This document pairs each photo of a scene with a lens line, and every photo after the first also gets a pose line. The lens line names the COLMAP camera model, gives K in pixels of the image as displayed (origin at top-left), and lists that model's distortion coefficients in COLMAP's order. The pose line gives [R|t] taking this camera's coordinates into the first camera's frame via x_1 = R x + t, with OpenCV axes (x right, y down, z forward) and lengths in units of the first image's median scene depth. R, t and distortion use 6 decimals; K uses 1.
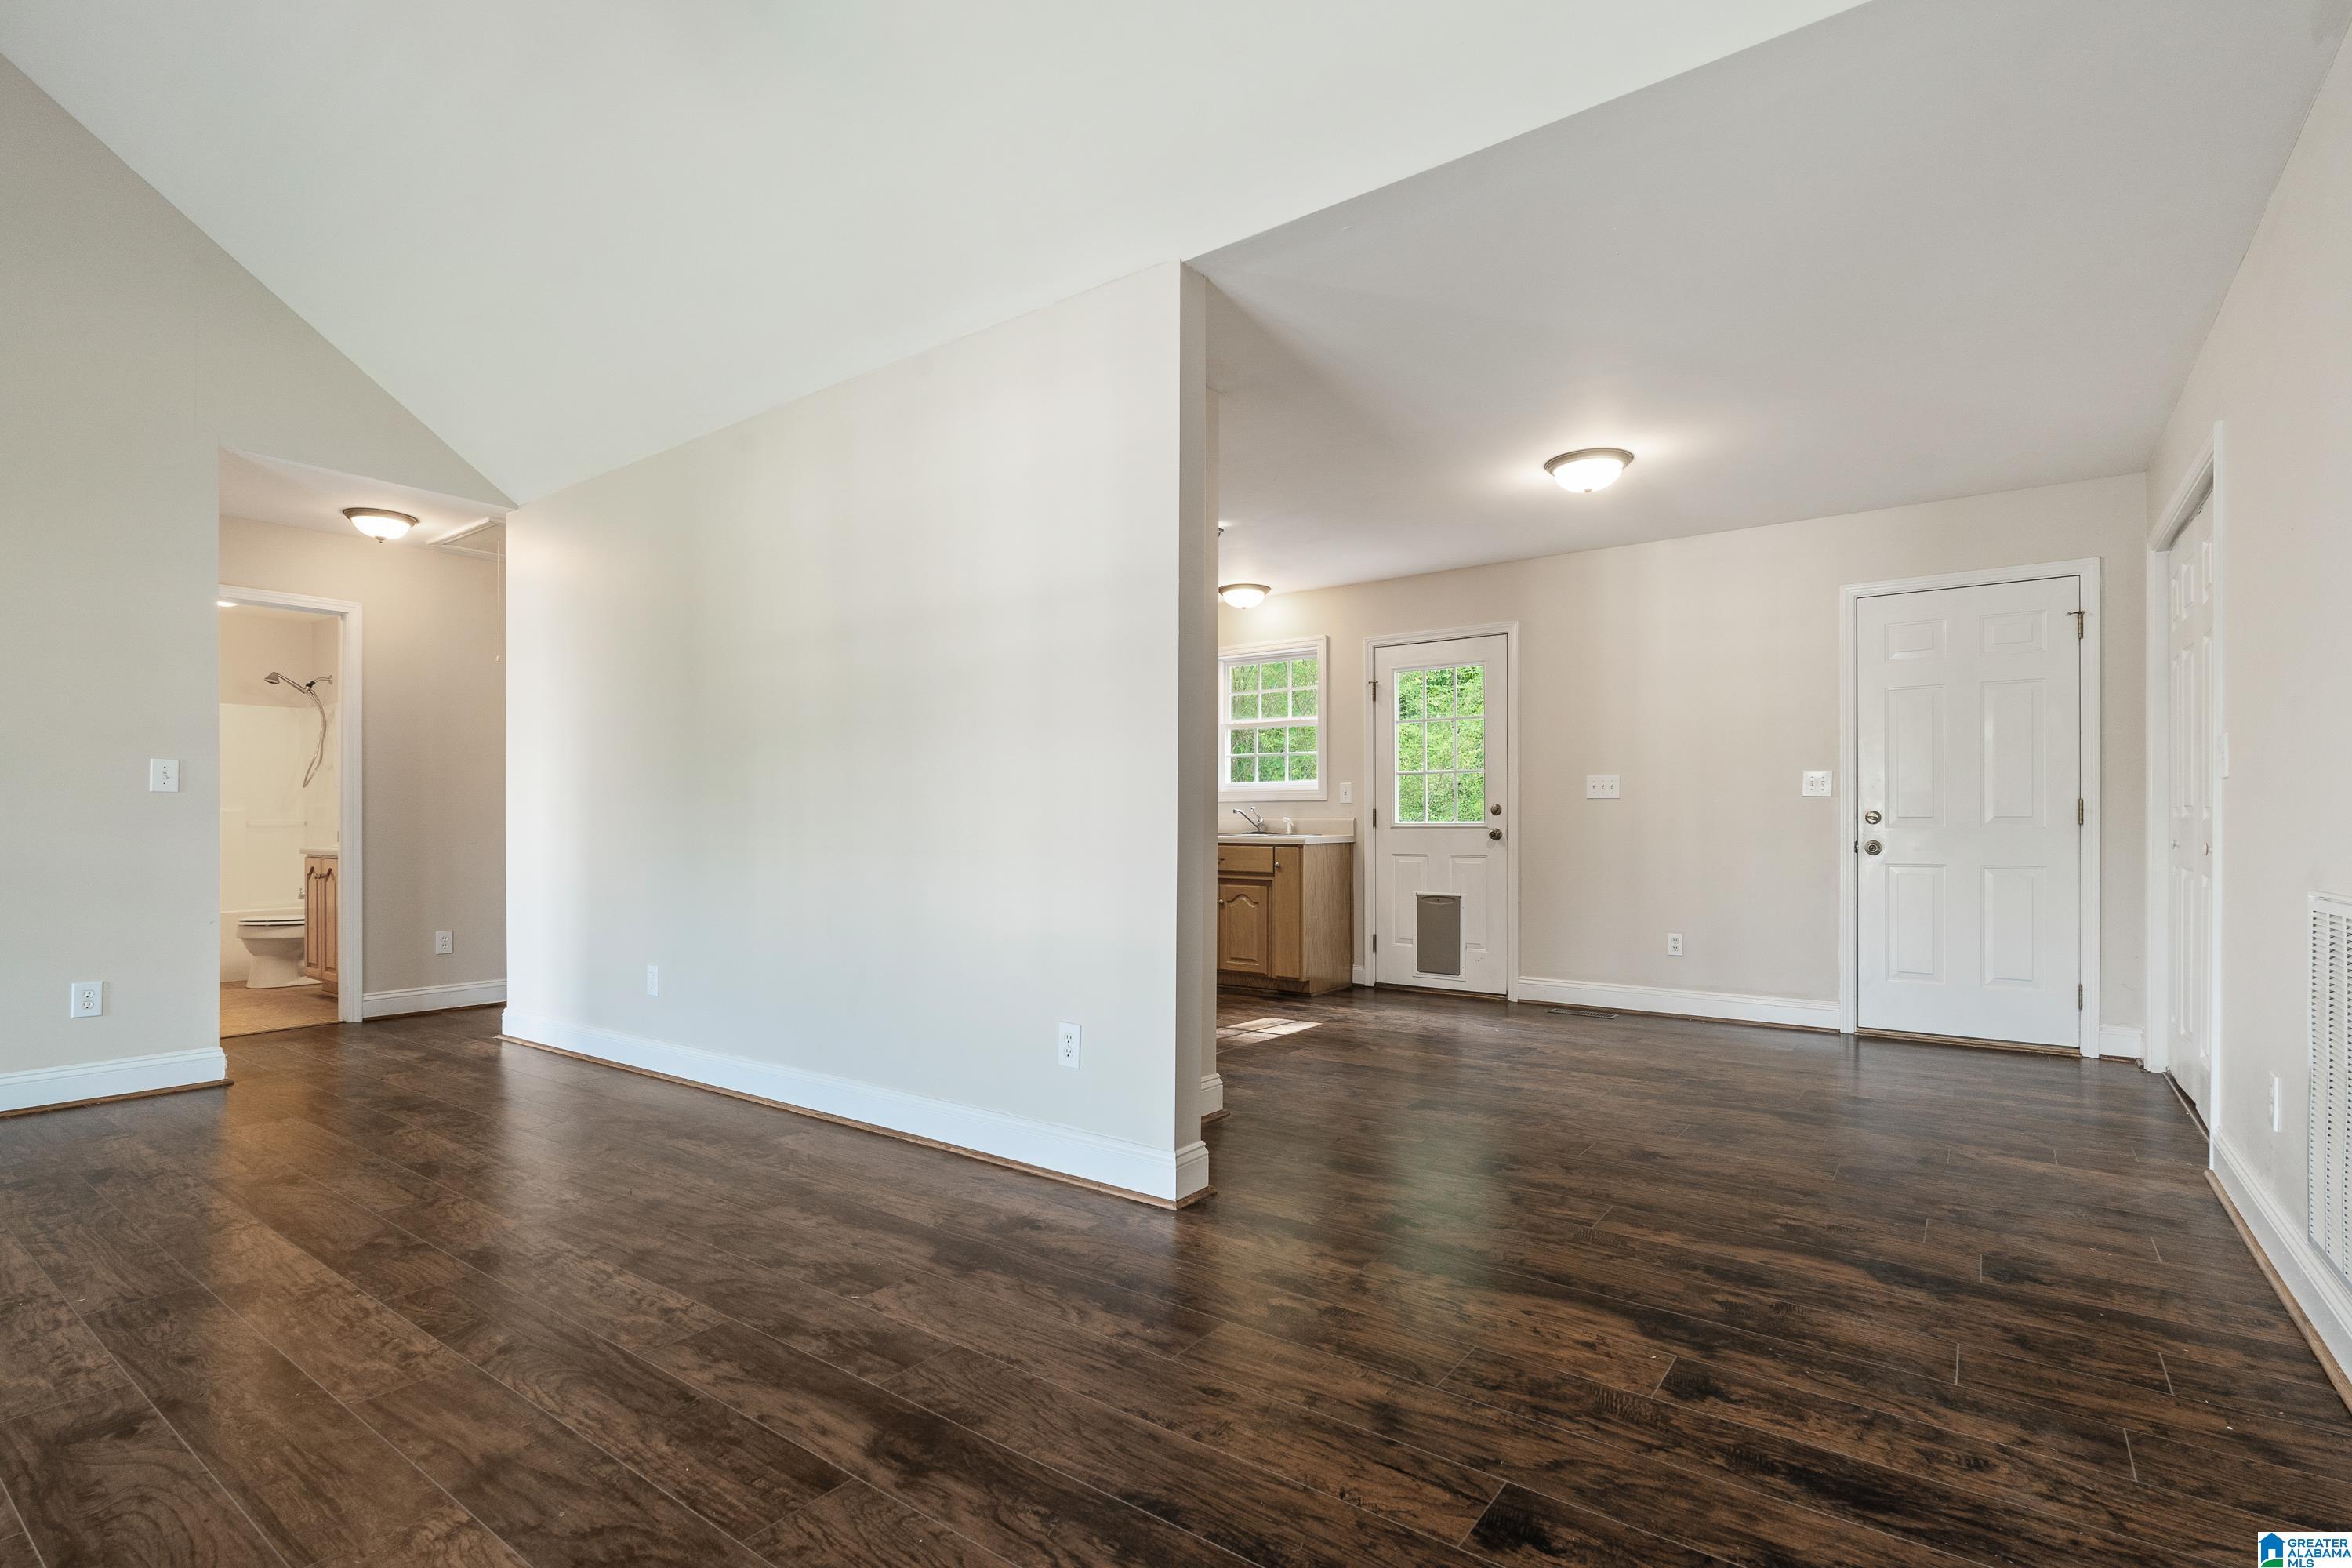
lens RADIAL K [[1101.2, 0, 1179.3], [0, 1101.2, 826.2], [0, 0, 1]] dist [0.000067, 0.000116]
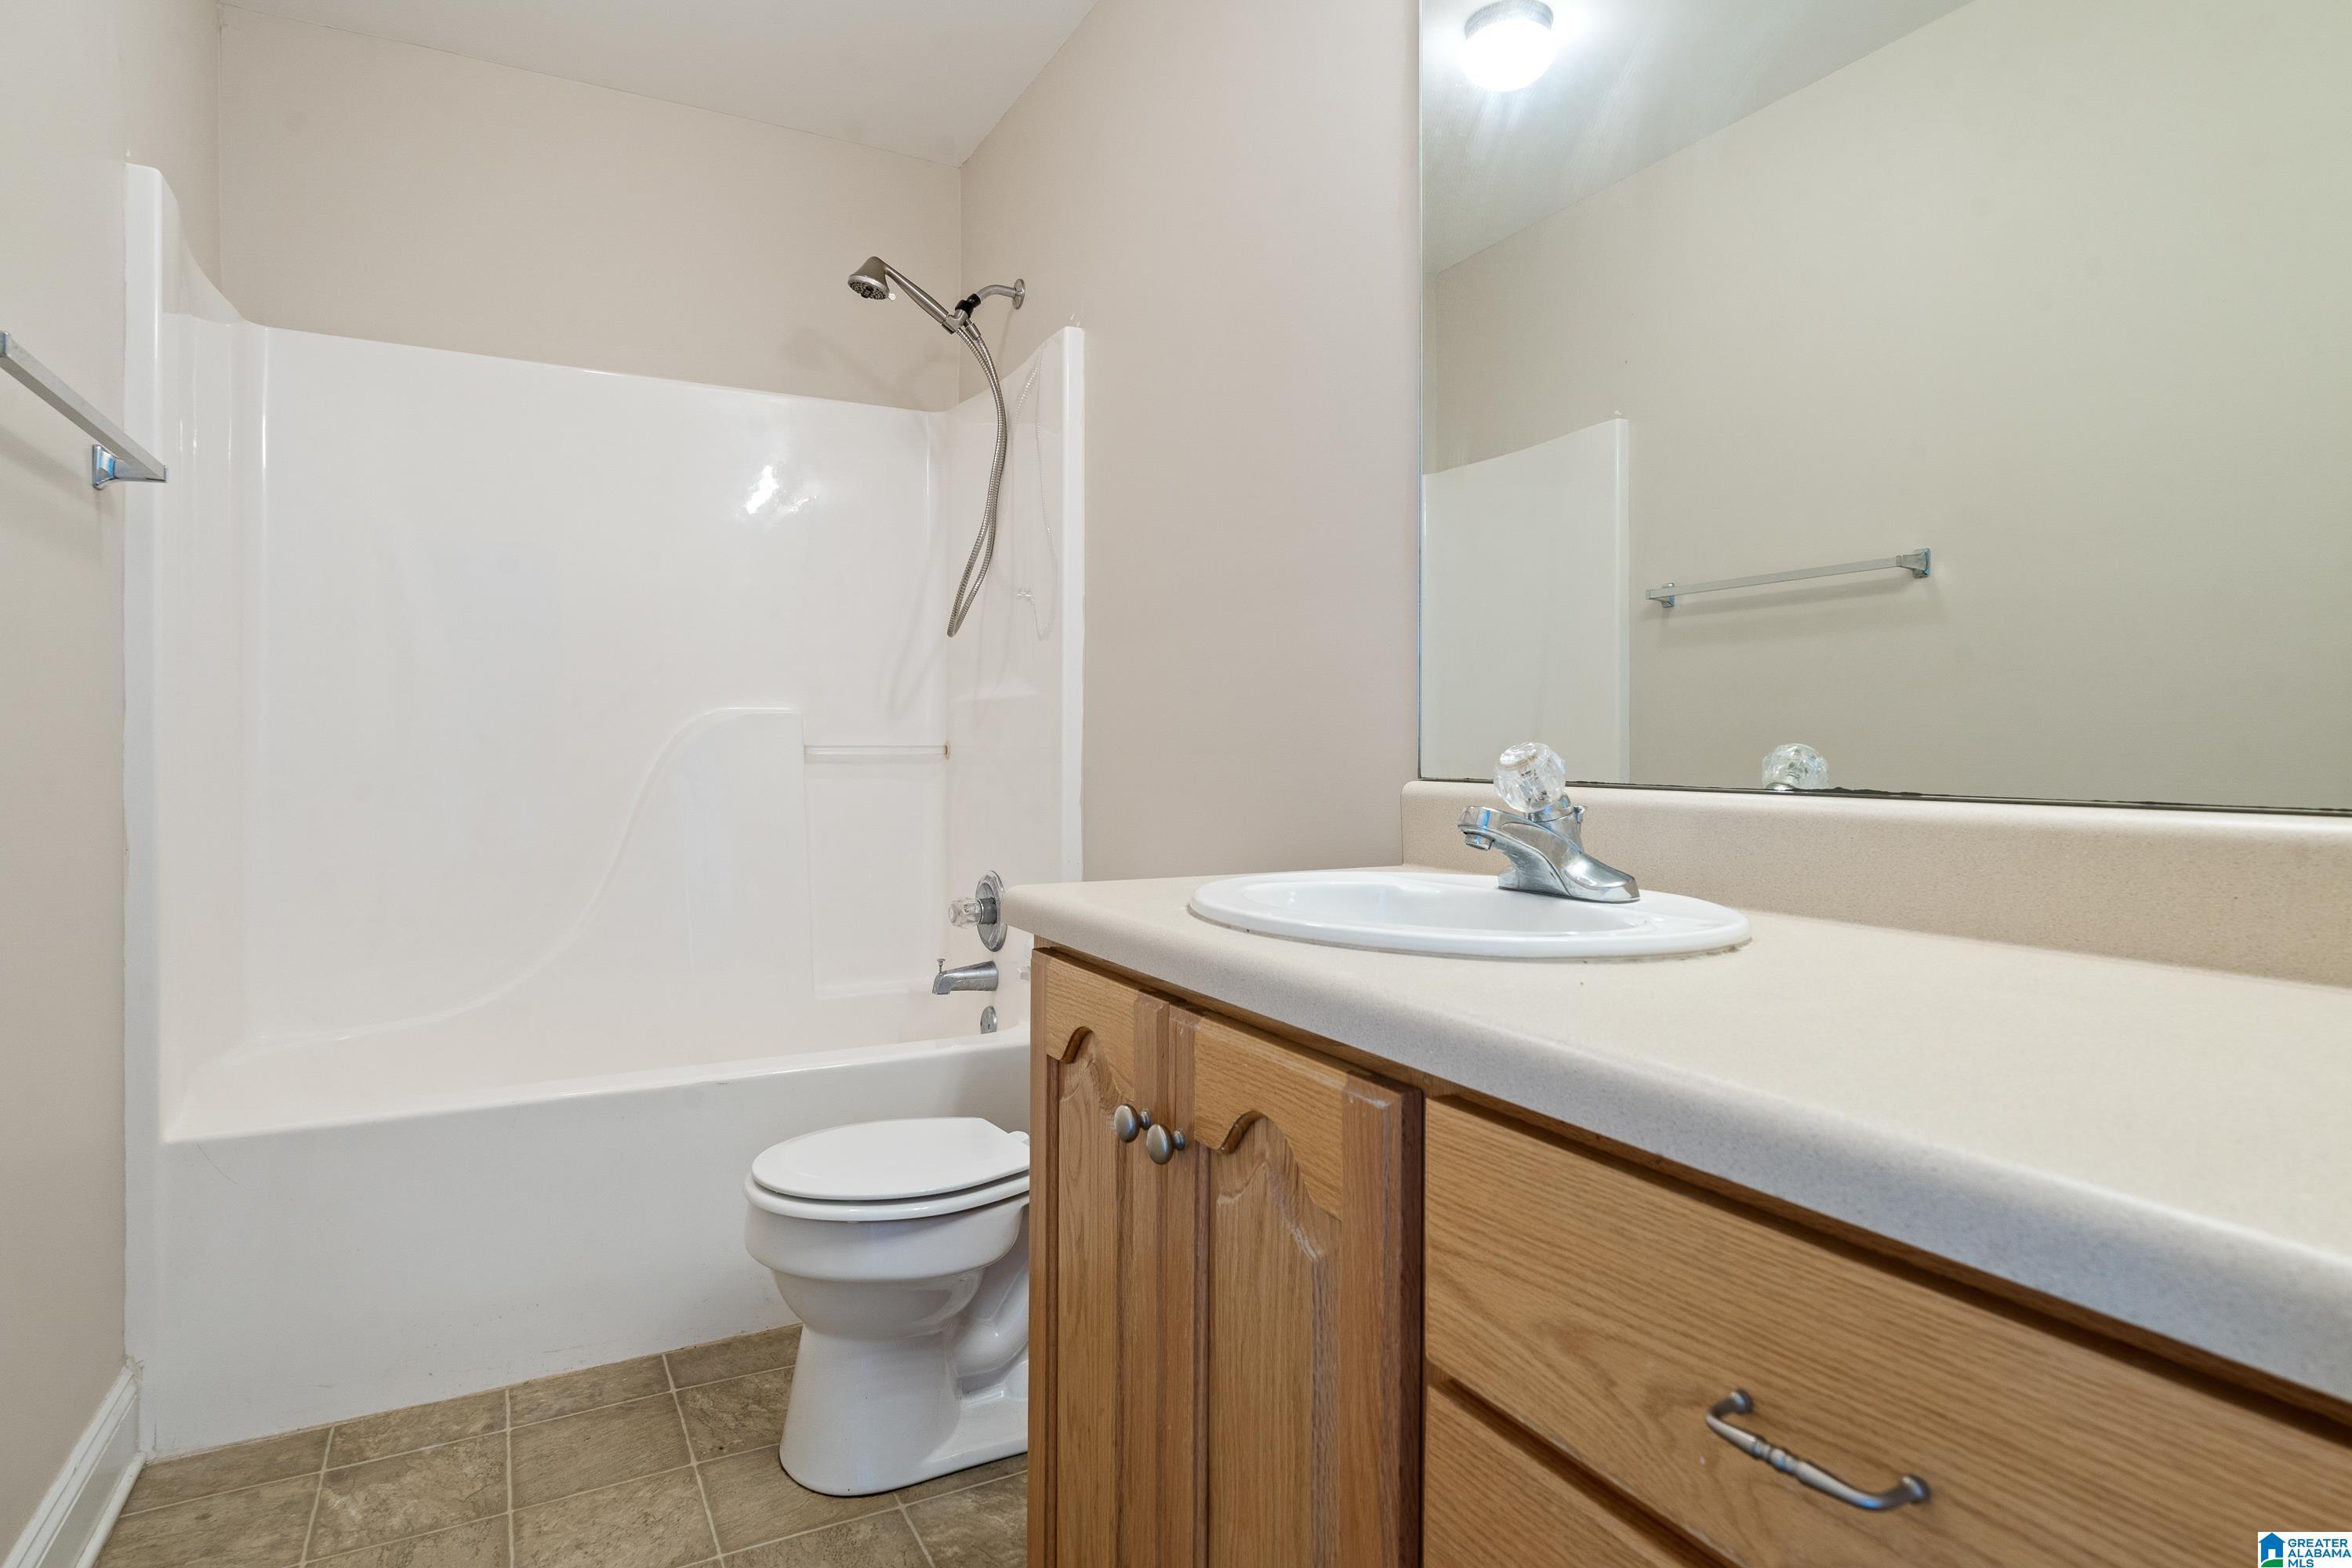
lens RADIAL K [[1269.7, 0, 1176.0], [0, 1269.7, 784.0], [0, 0, 1]] dist [0.000318, 0.000014]
pose [[0.898021, 0.005172, -0.439923, -0.585202], [-0.001730, 0.999965, 0.008224, 0.001275], [0.439950, -0.006624, 0.897998, 0.712222]]
